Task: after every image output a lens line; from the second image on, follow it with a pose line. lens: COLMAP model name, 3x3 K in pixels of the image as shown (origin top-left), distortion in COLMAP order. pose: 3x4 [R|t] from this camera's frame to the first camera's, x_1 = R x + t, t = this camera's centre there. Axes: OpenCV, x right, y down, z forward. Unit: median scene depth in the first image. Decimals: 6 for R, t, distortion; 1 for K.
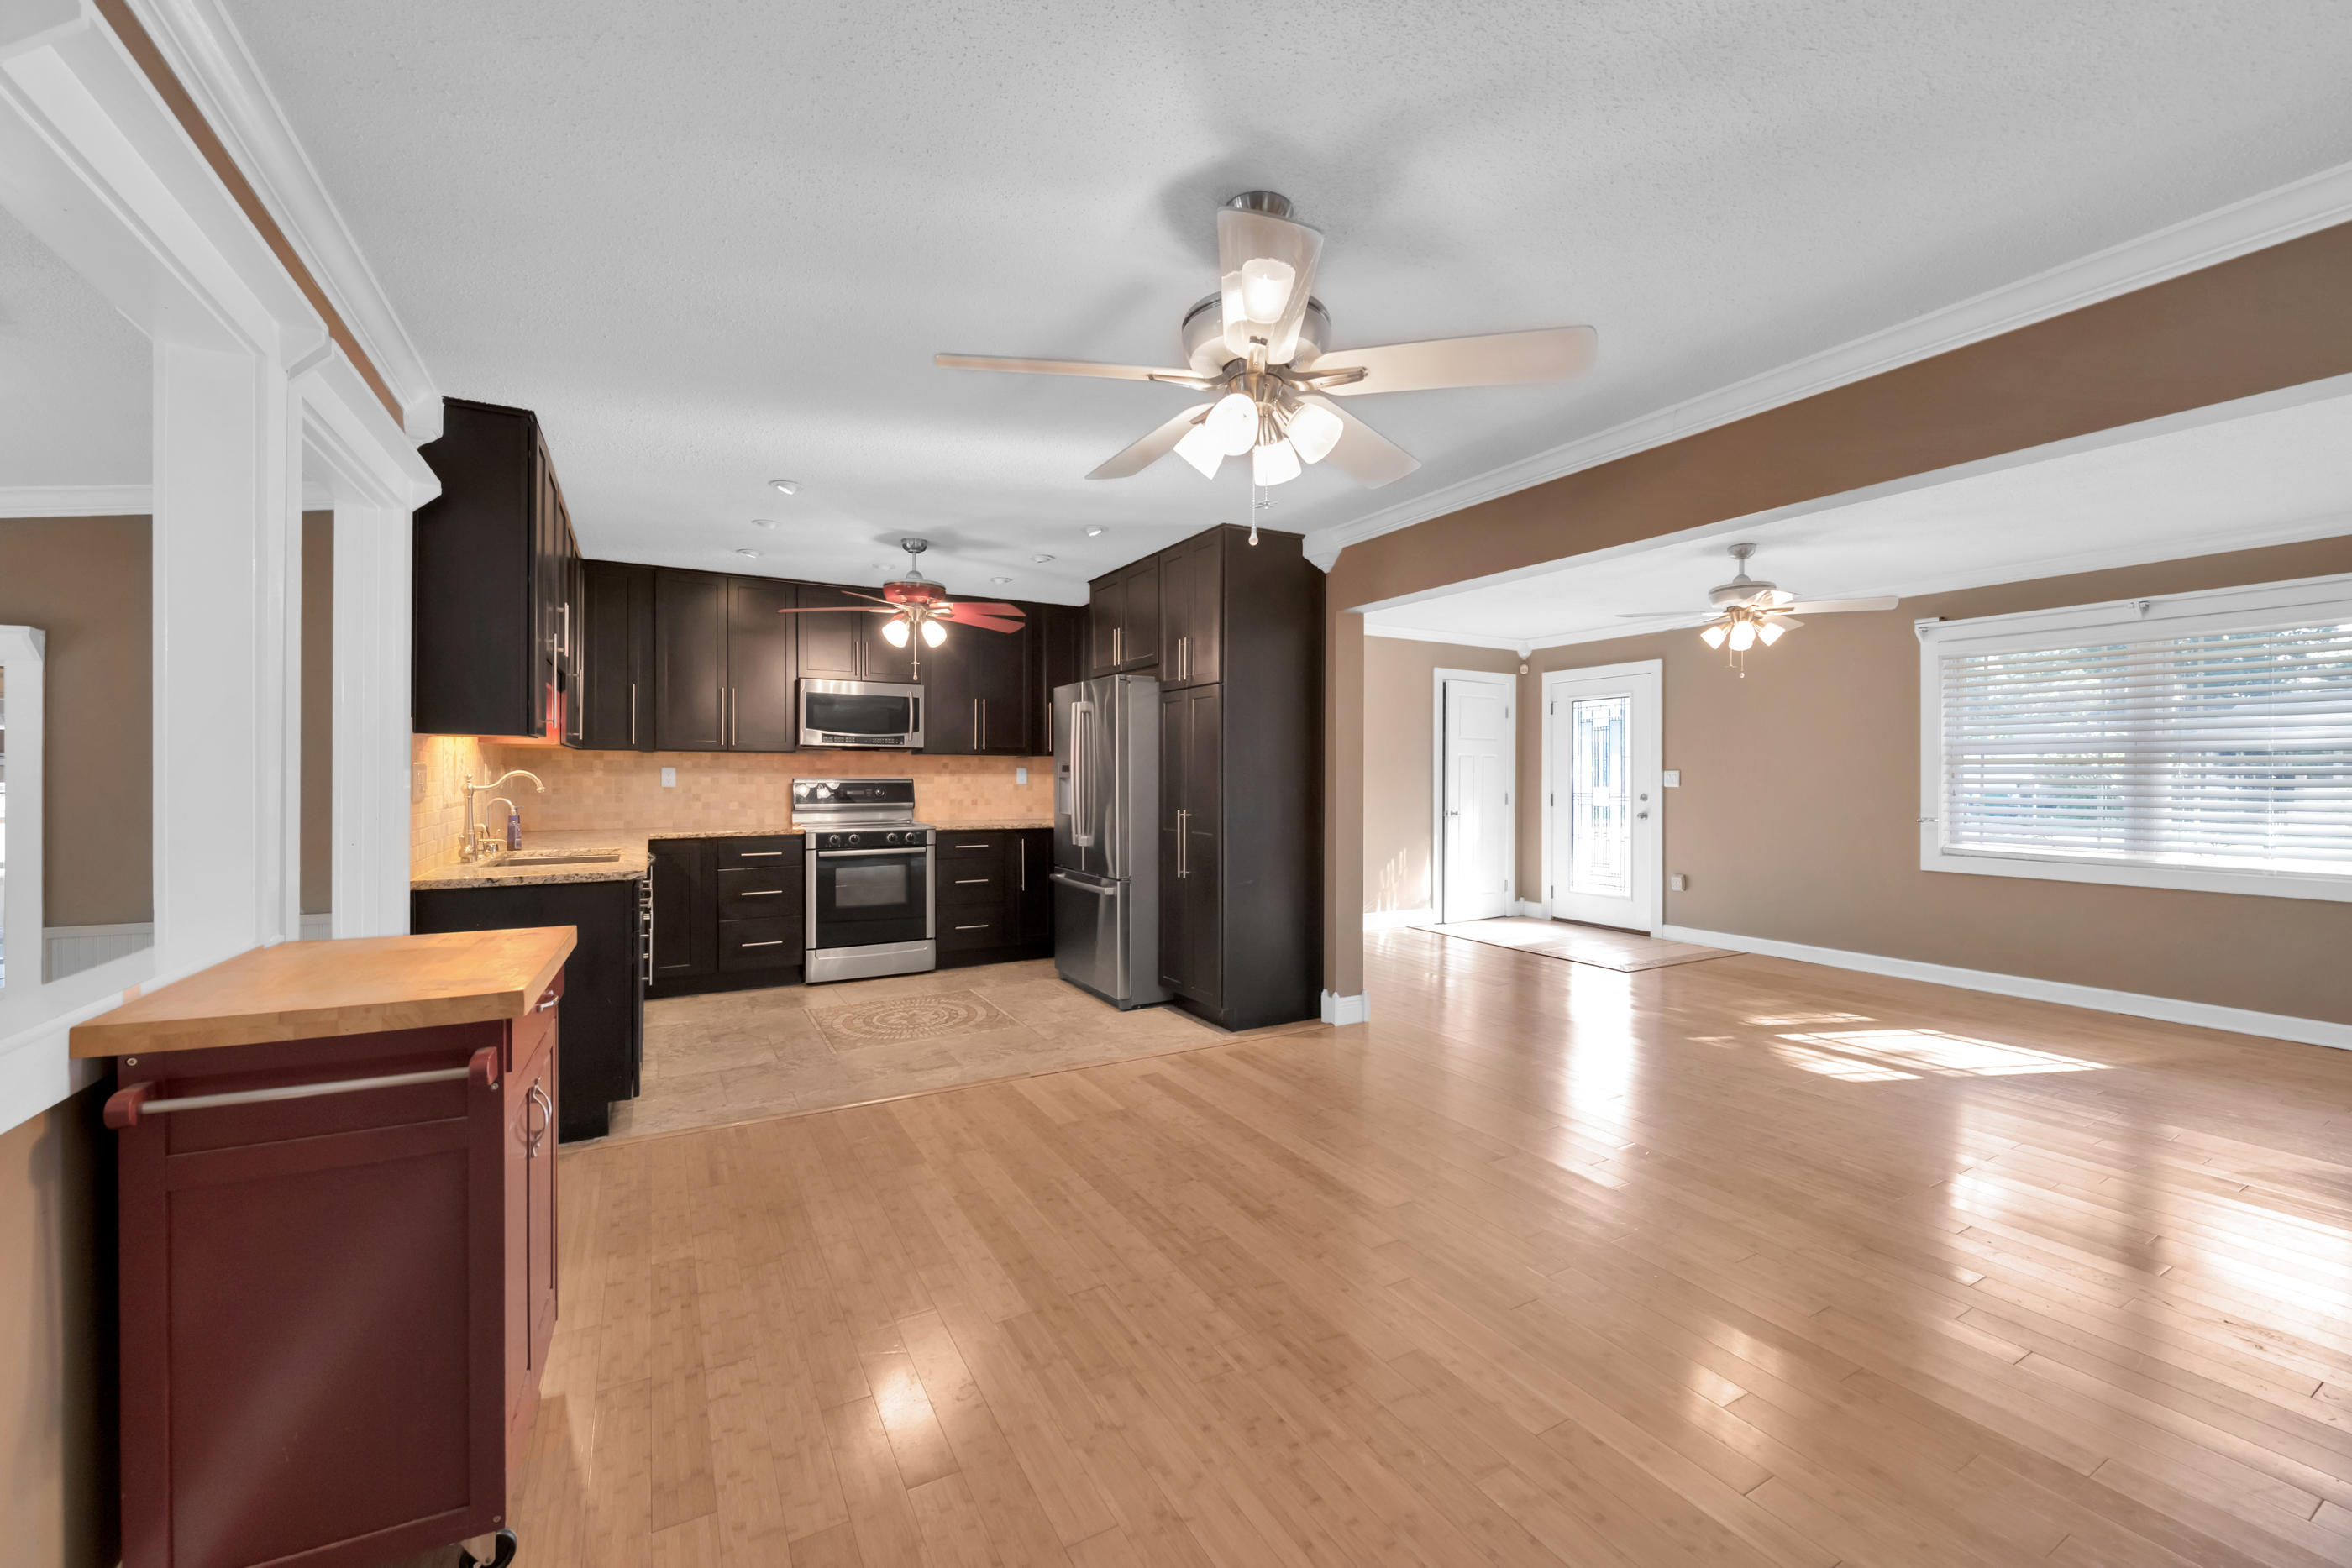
lens RADIAL K [[950.0, 0, 1173.6], [0, 950.0, 781.7], [0, 0, 1]] dist [0.000287, -0.002878]
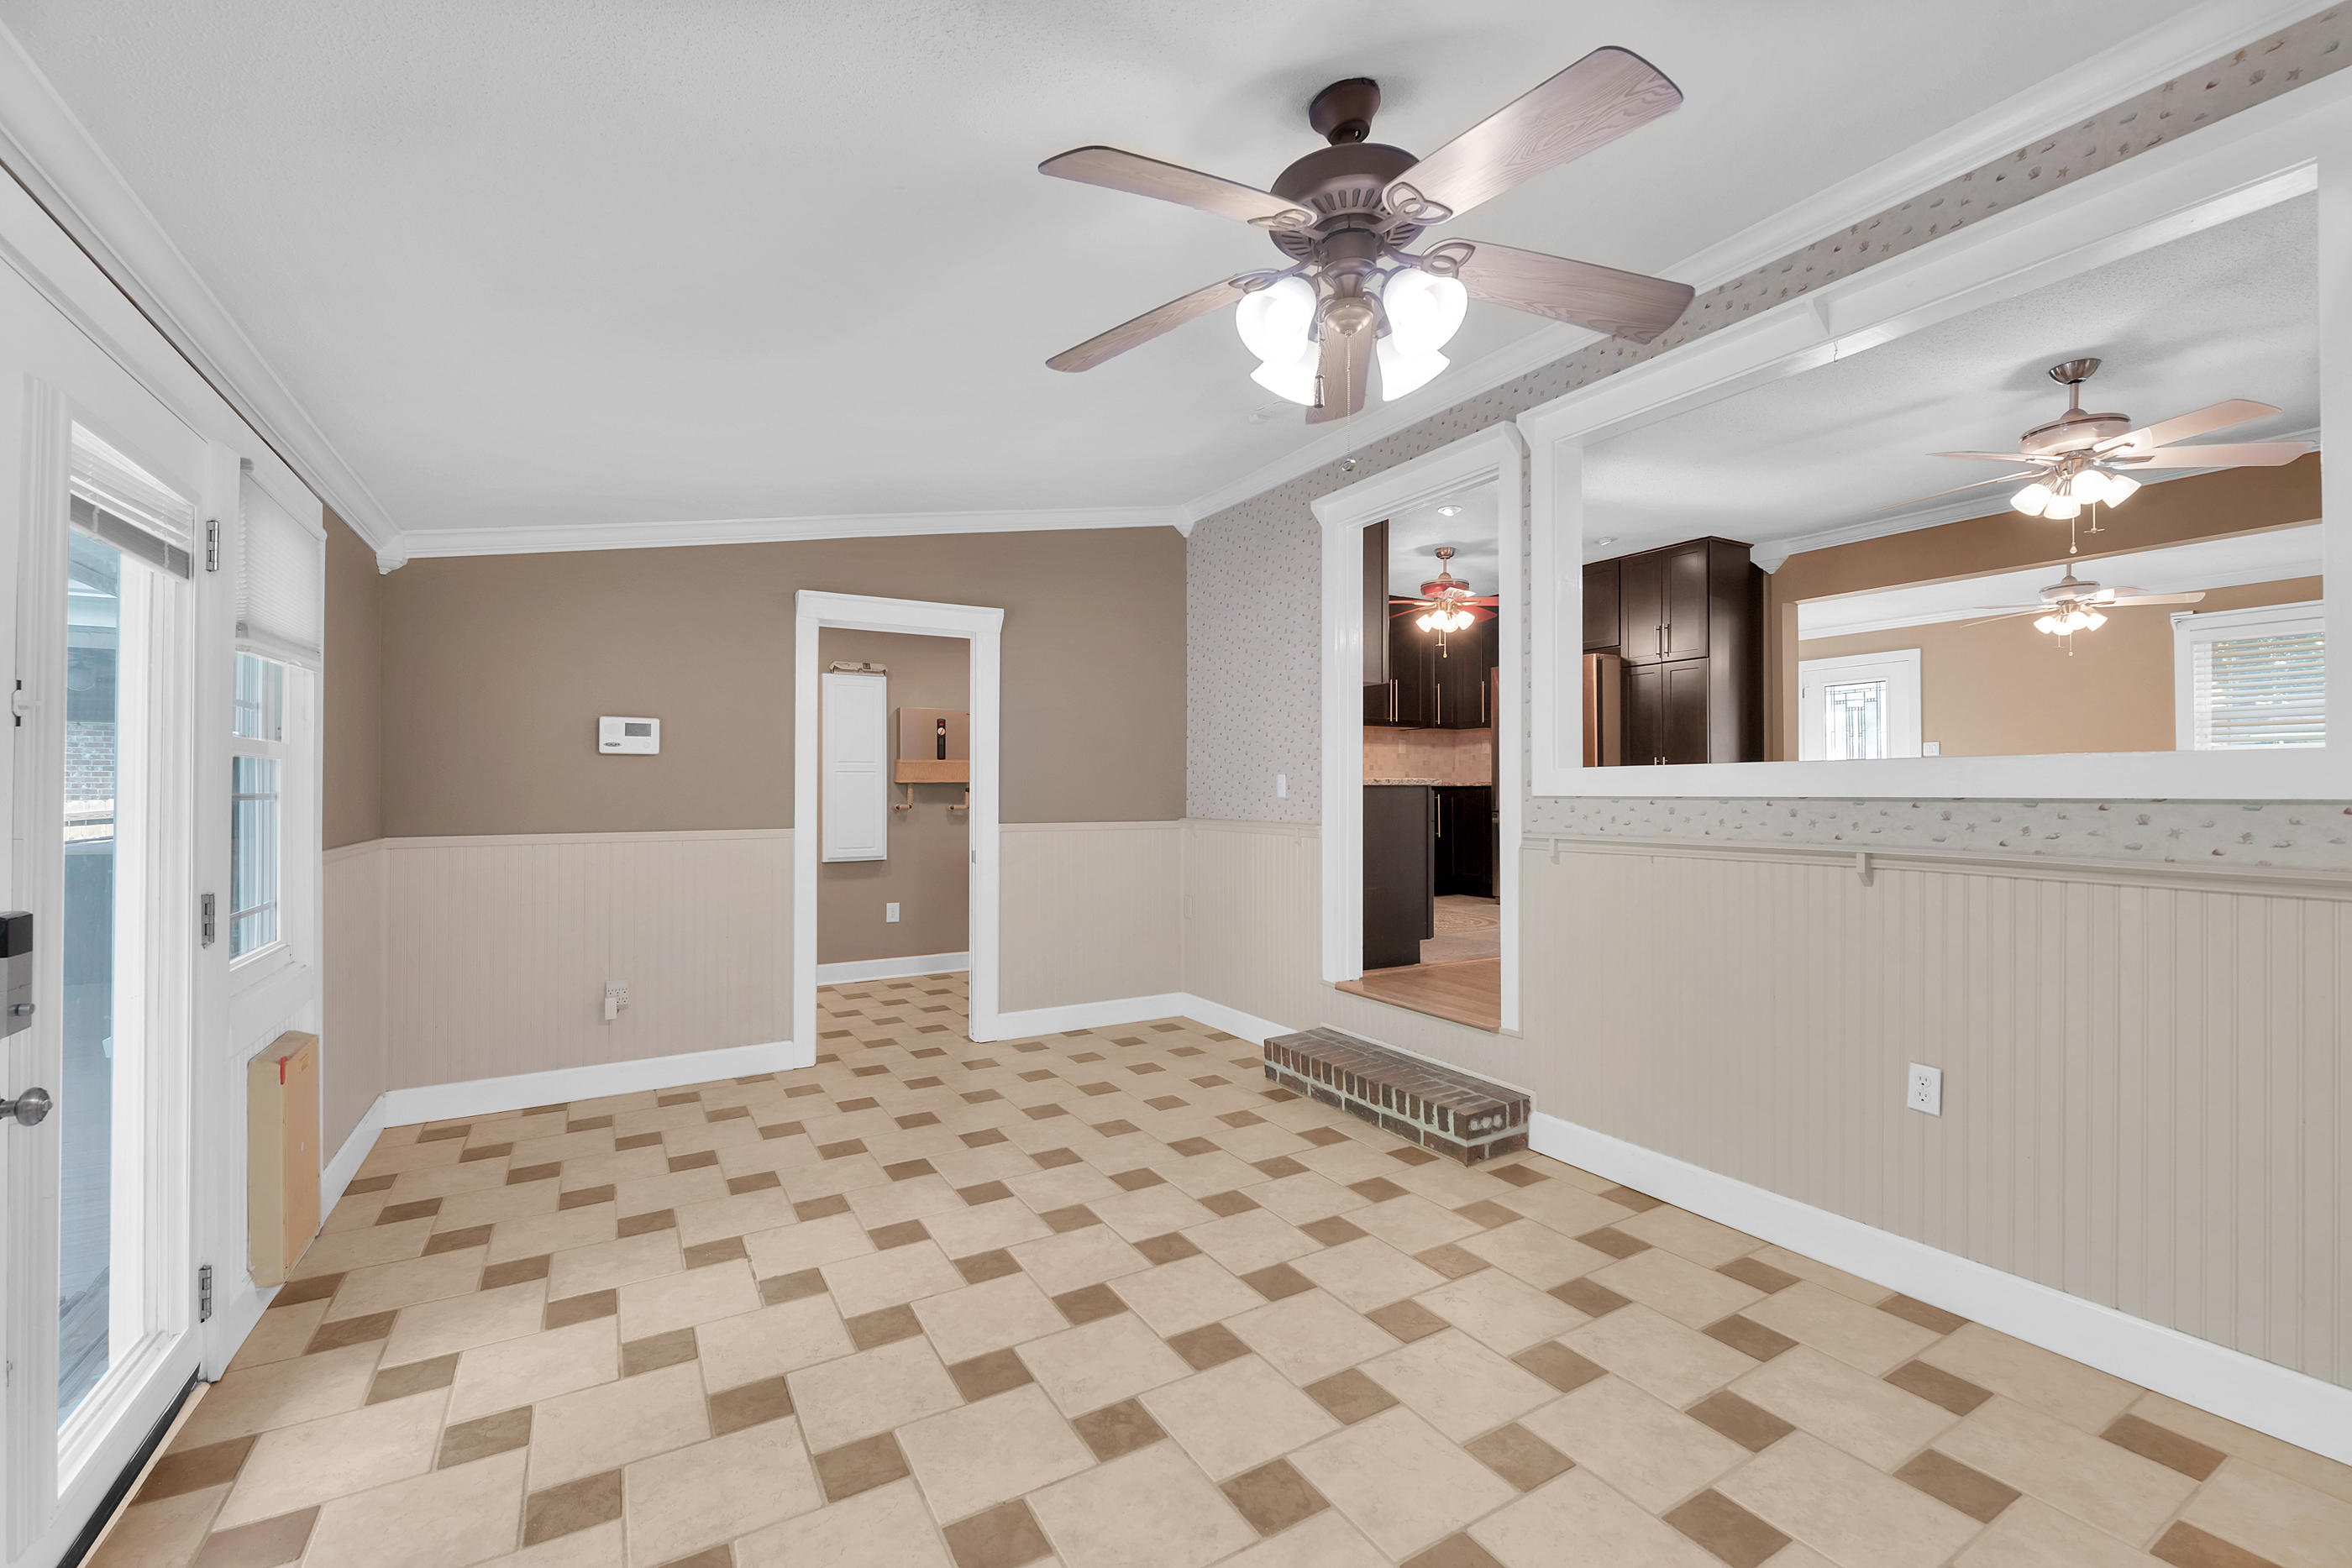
lens RADIAL K [[1006.1, 0, 1176.6], [0, 1006.1, 776.6], [0, 0, 1]] dist [0.008615, -0.000258]
pose [[0.999340, -0.004102, 0.036083, -0.580563], [0.005001, 0.999678, -0.024884, 0.072667], [-0.035970, 0.025048, 0.999039, -0.286262]]
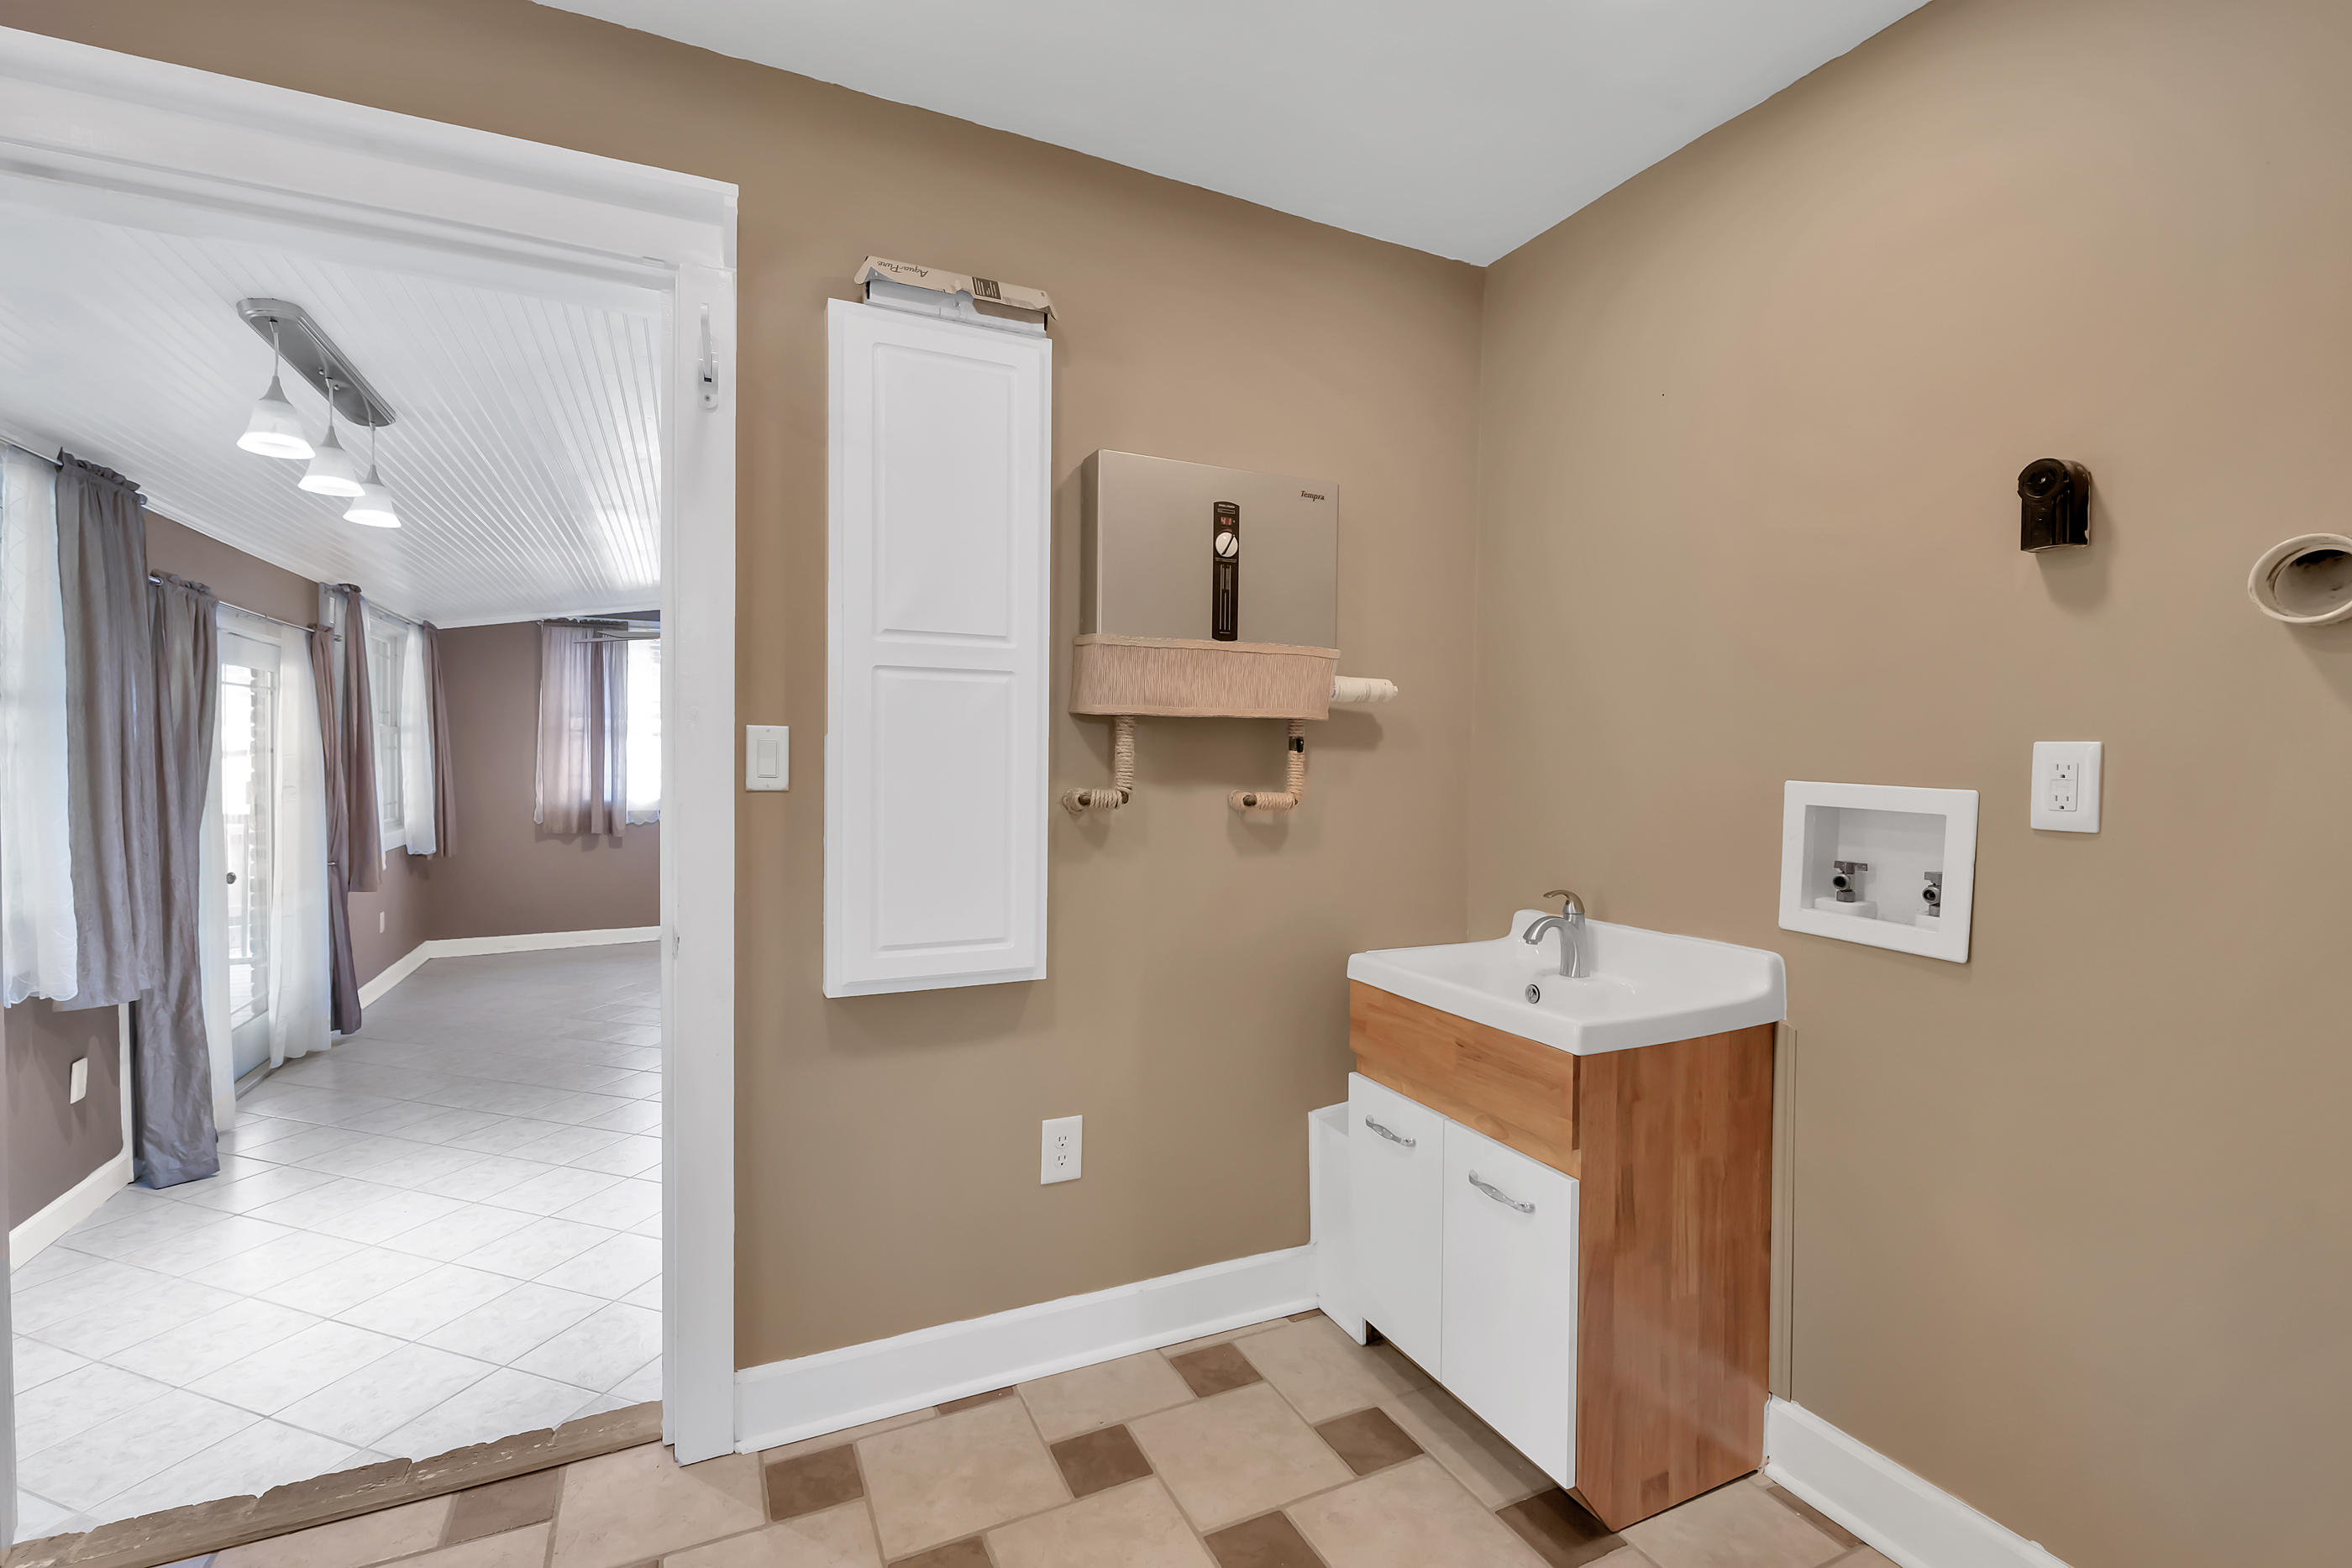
lens RADIAL K [[1069.1, 0, 1176.0], [0, 1069.1, 784.0], [0, 0, 1]] dist [-0.000193, -0.000164]
pose [[0.998086, 0.017397, -0.059349, -0.797730], [-0.016292, 0.999686, 0.019062, 0.065760], [0.059662, -0.018059, 0.998055, 0.492825]]
